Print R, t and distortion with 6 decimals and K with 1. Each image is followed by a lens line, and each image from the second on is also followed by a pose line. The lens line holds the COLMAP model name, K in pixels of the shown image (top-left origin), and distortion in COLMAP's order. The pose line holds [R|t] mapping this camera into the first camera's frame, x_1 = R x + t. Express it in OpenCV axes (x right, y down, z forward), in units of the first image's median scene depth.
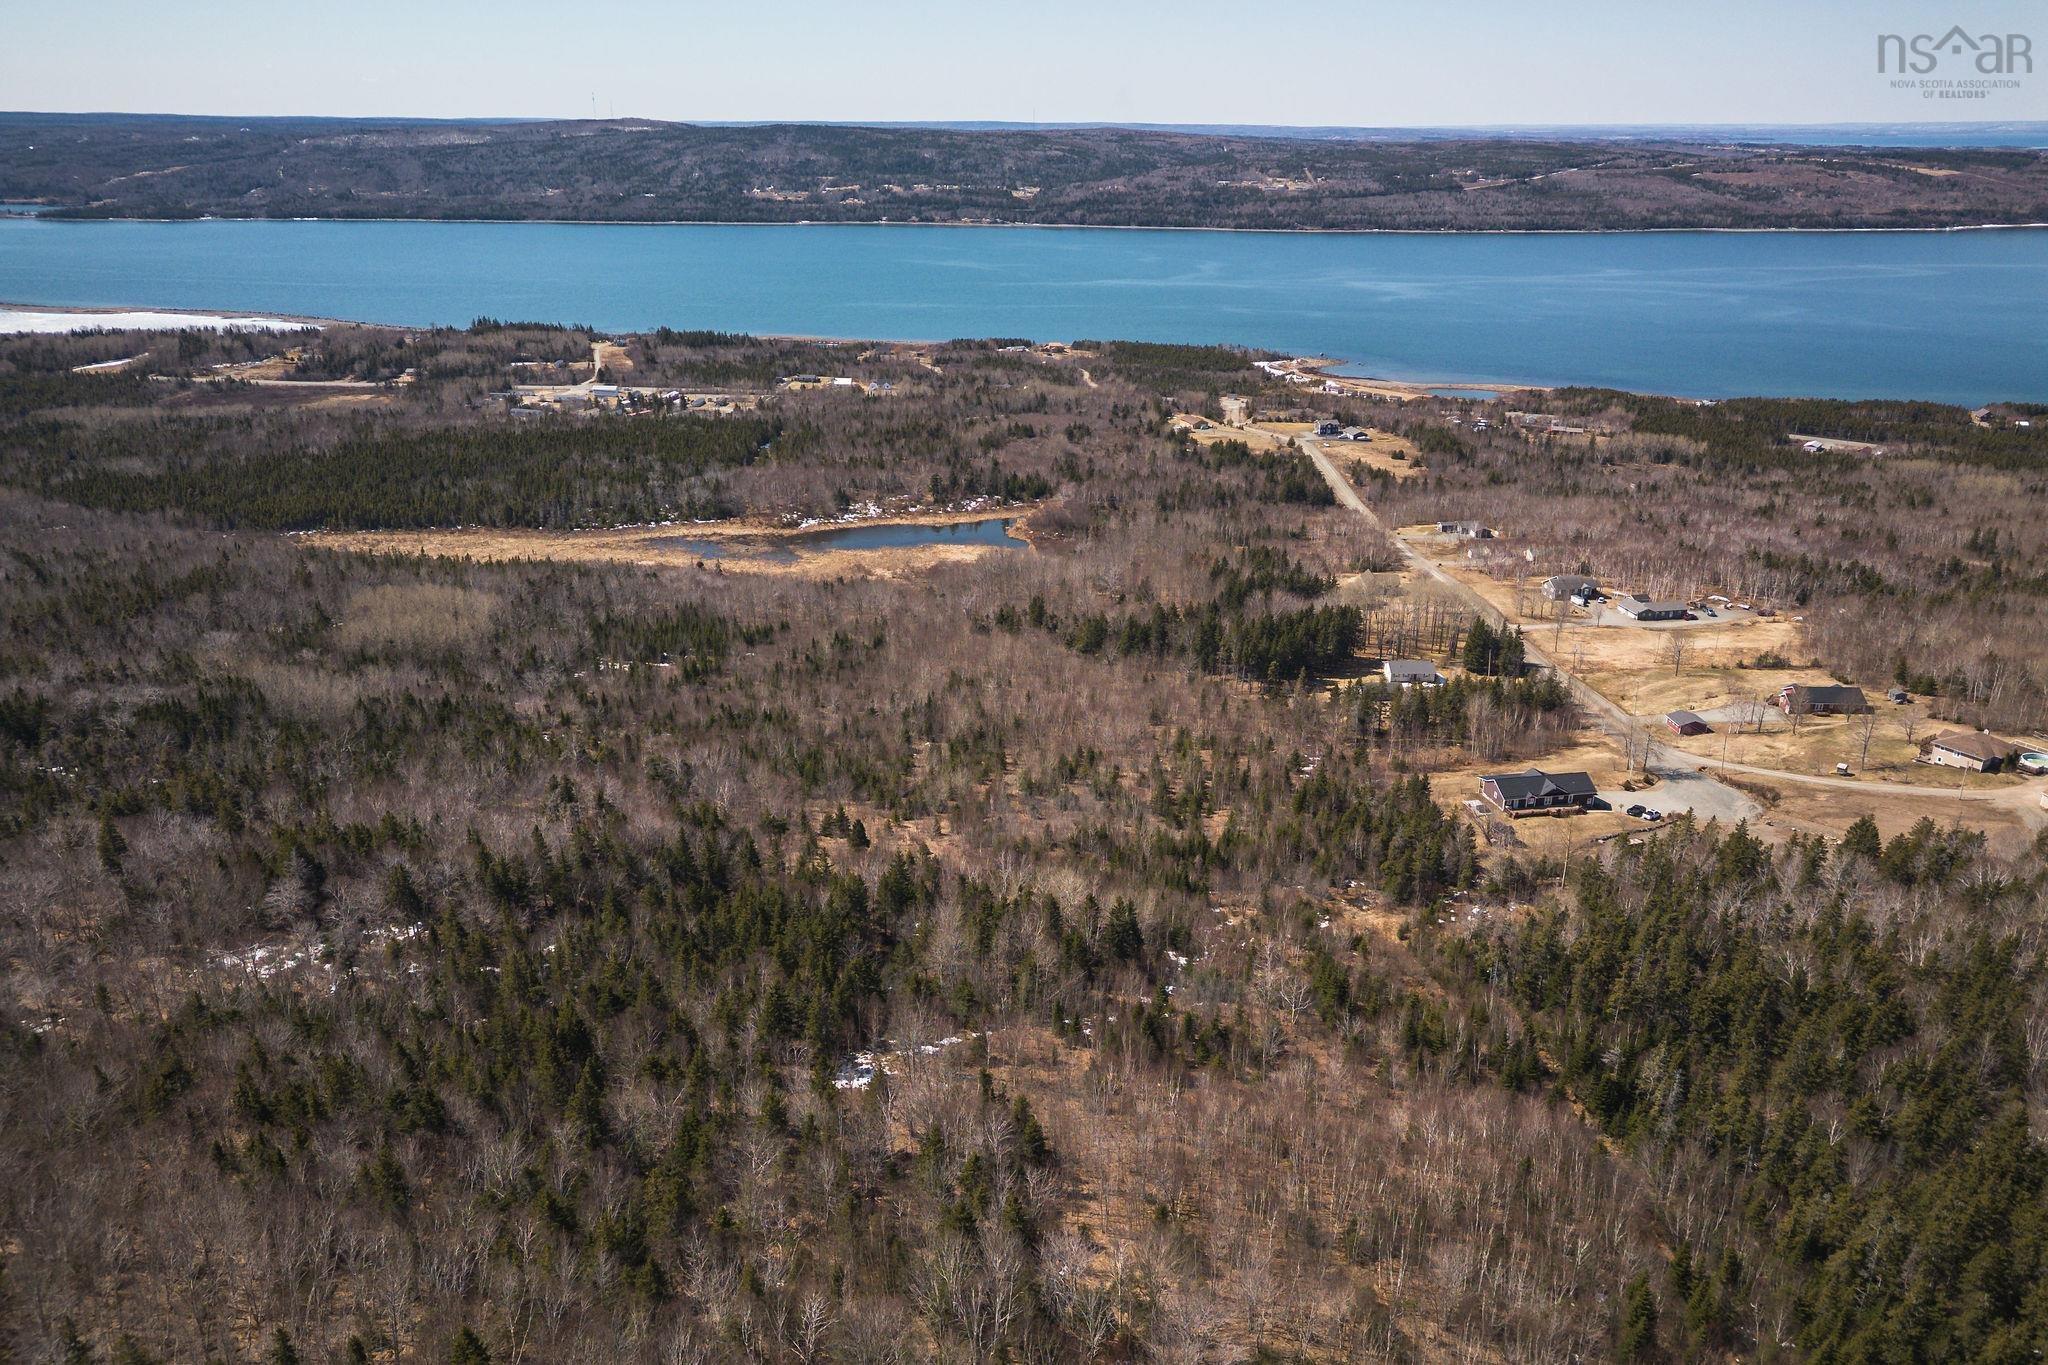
lens RADIAL K [[1429.8, 0, 1026.6], [0, 1429.8, 694.1], [0, 0, 1]] dist [0.086085, -0.090878]
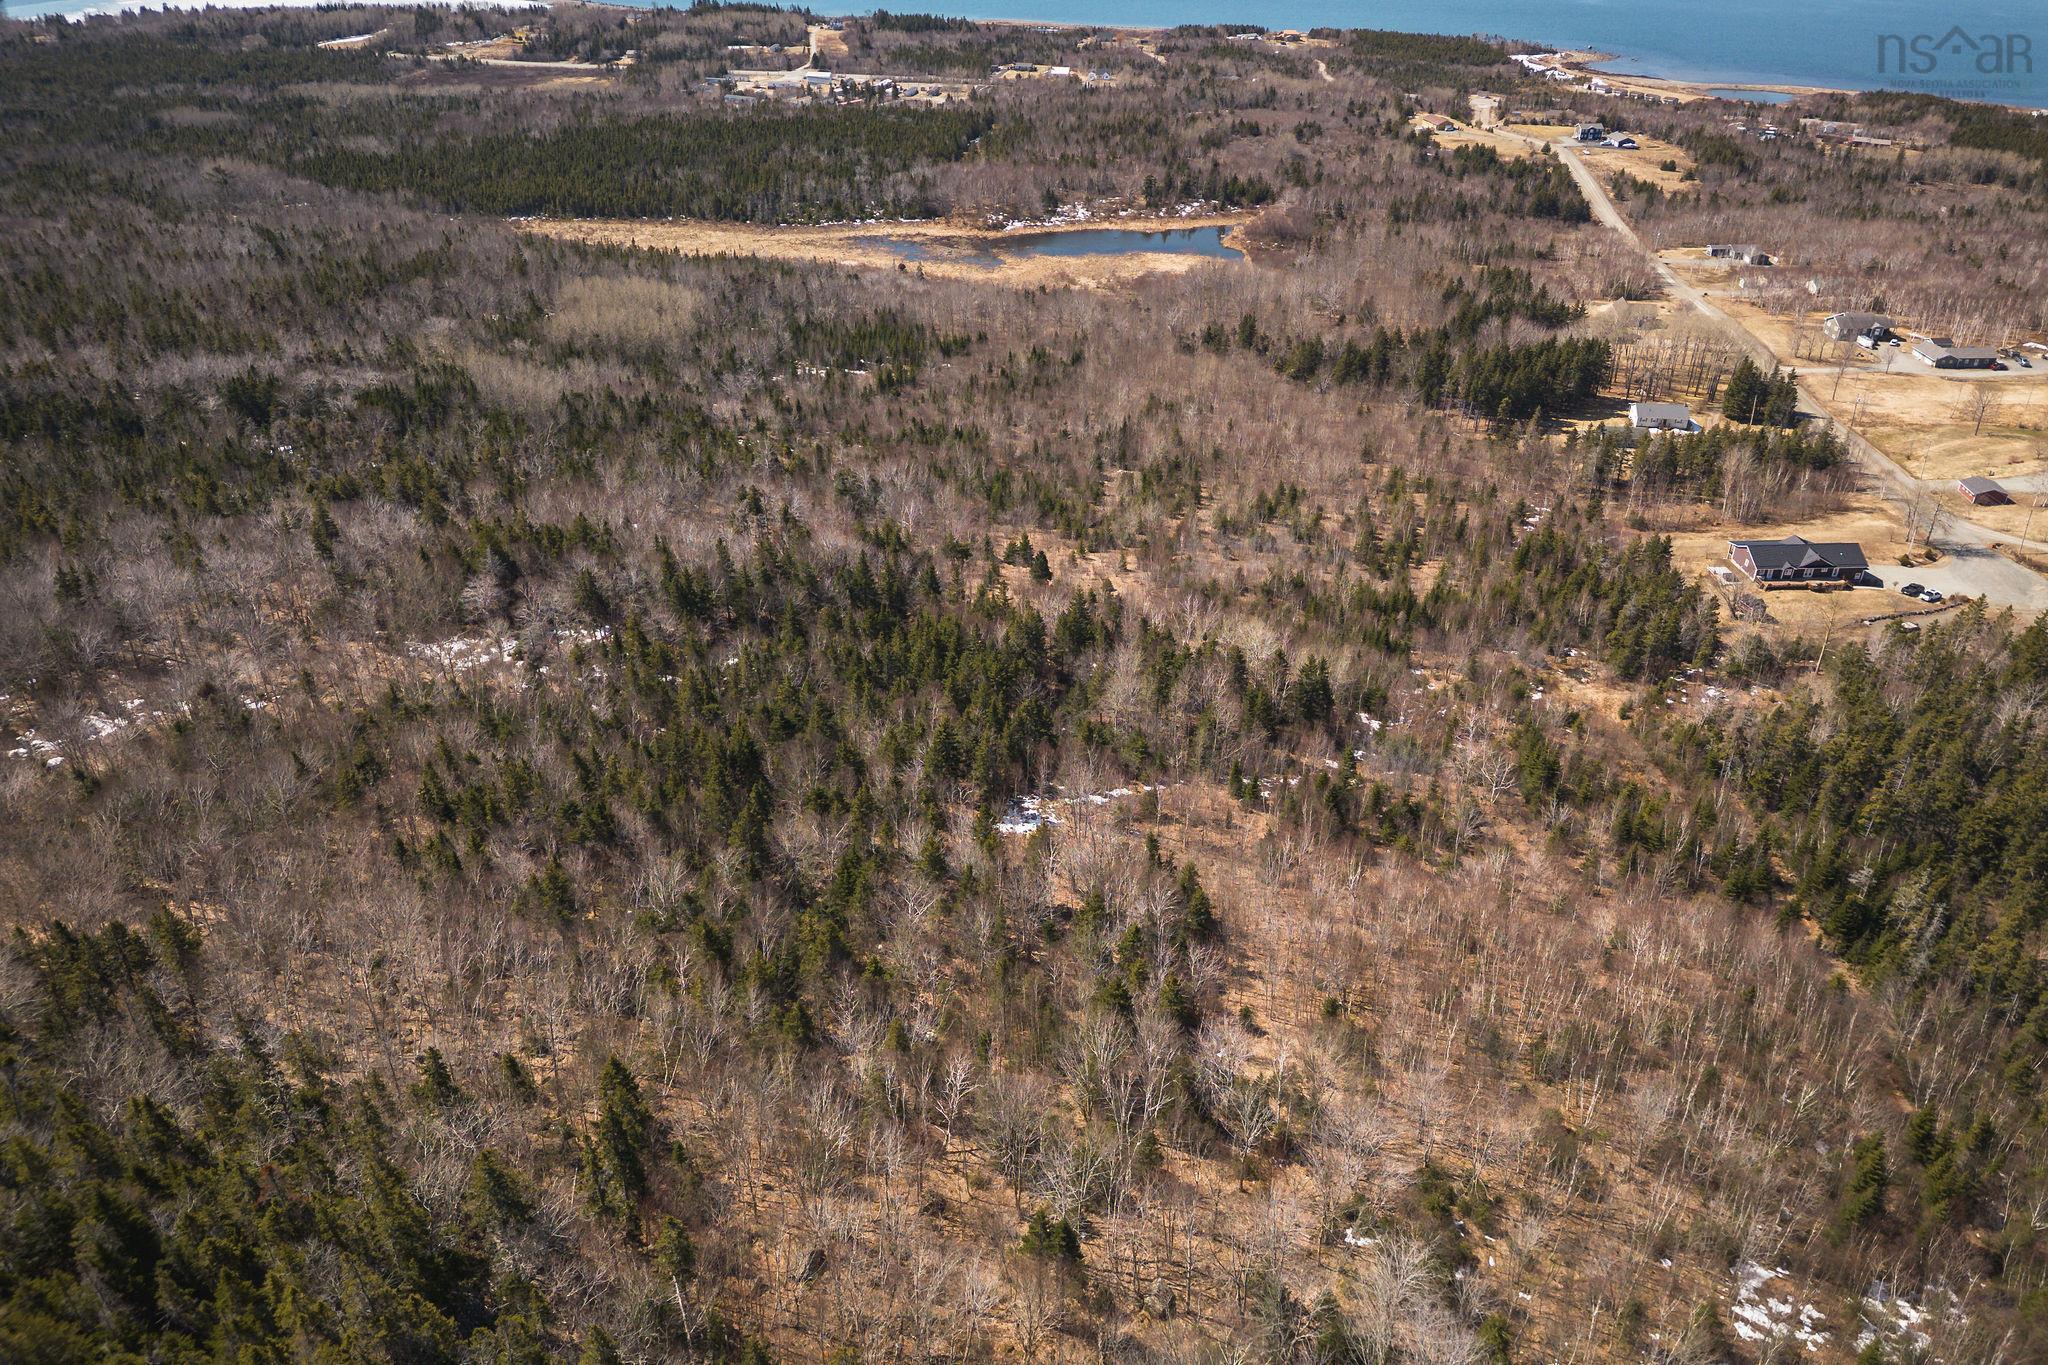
lens RADIAL K [[1428.1, 0, 1024.7], [0, 1428.1, 609.4], [0, 0, 1]] dist [0.087903, -0.099683]
pose [[0.988672, 0.068570, -0.133516, 0.000812], [-0.048938, 0.988201, 0.145131, -0.004904], [0.141892, -0.136953, 0.980362, 0.020649]]
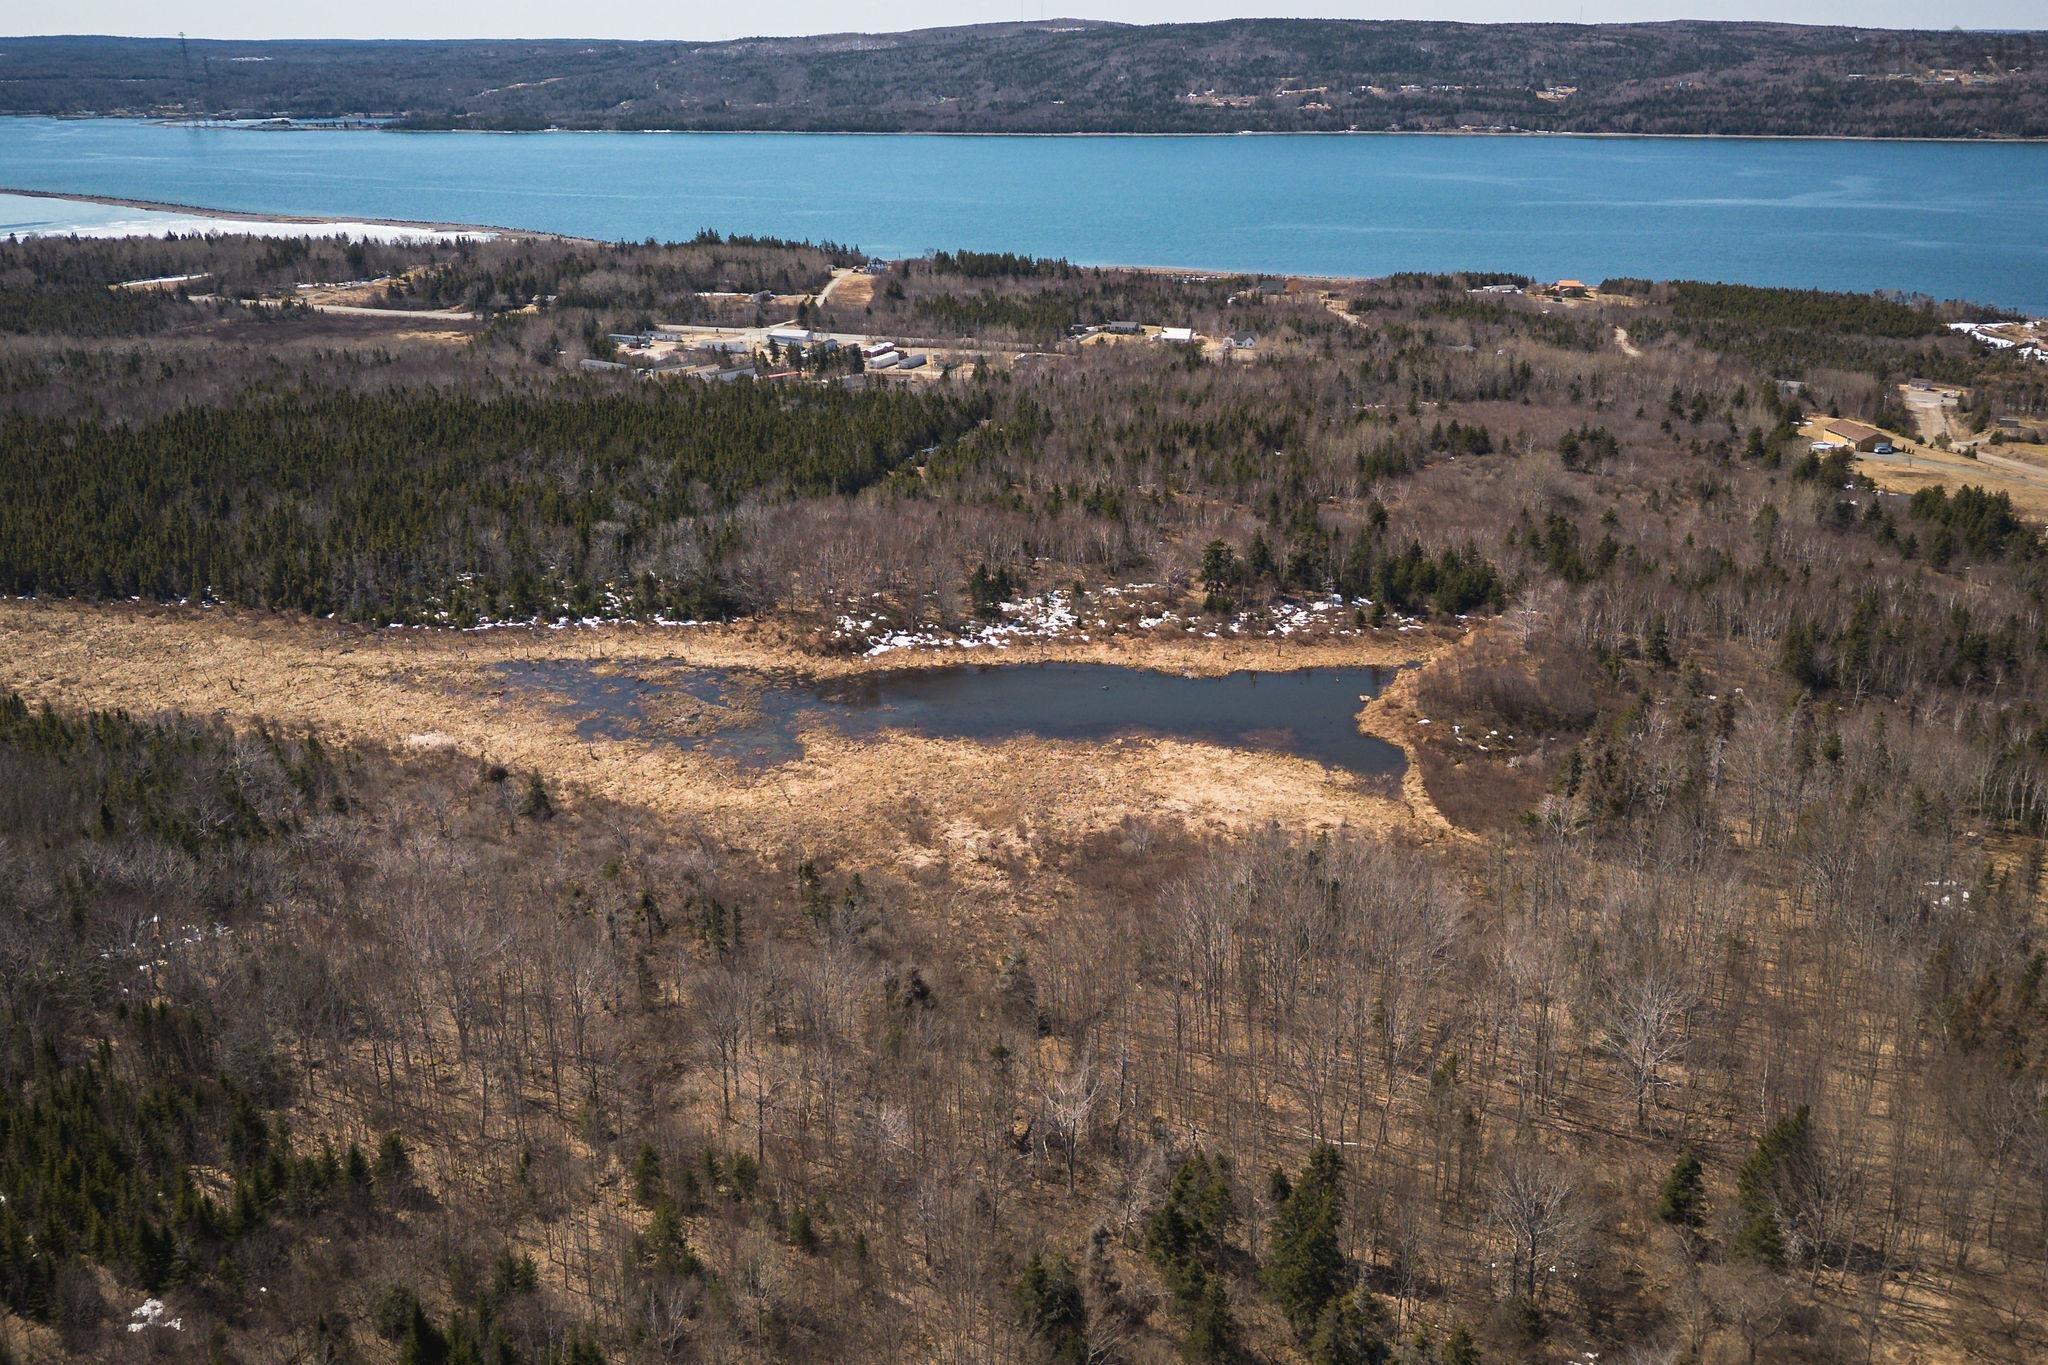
lens RADIAL K [[1711.1, 0, 1031.6], [0, 1711.1, 617.3], [0, 0, 1]] dist [0.097759, -0.121593]
pose [[0.958699, 0.078040, -0.273506, 0.024045], [-0.093226, 0.994718, -0.042955, -0.102598], [0.268709, 0.066679, 0.960911, 0.490088]]
